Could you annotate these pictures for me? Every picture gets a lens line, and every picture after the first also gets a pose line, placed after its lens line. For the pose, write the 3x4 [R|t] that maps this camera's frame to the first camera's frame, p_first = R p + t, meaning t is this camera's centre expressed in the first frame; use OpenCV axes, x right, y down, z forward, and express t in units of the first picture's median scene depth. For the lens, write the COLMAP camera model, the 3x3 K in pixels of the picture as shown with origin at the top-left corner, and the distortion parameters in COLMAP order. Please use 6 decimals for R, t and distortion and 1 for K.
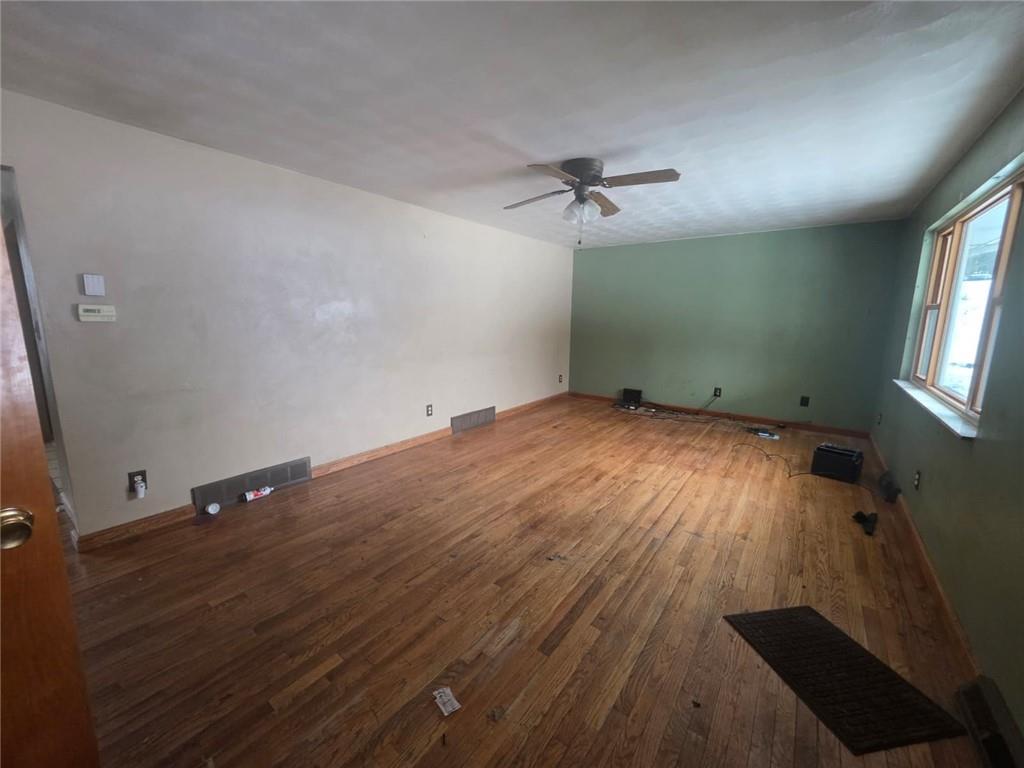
lens RADIAL K [[406.6, 0, 509.8], [0, 406.6, 382.5], [0, 0, 1]] dist [0.002073, 0.000157]
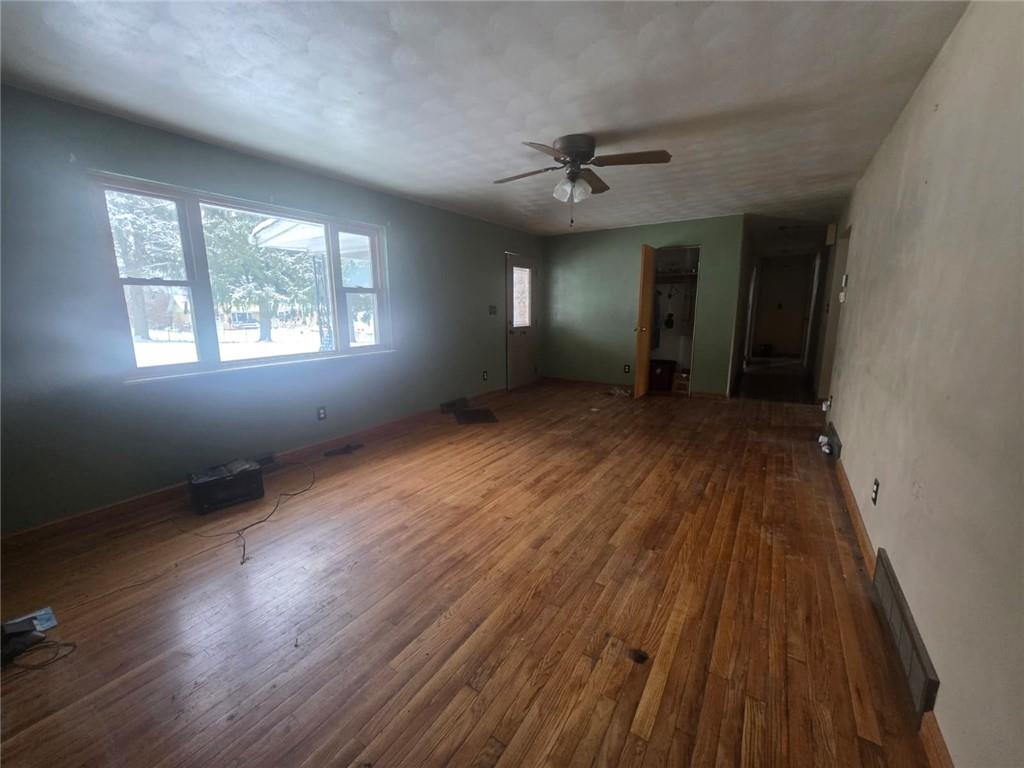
lens RADIAL K [[406.6, 0, 509.8], [0, 406.6, 382.5], [0, 0, 1]] dist [0.002073, 0.000157]
pose [[-0.998432, 0.005775, -0.055687, 0.329624], [-0.013369, 0.941298, 0.337311, -0.266298], [0.054366, 0.337527, -0.939745, 1.784620]]
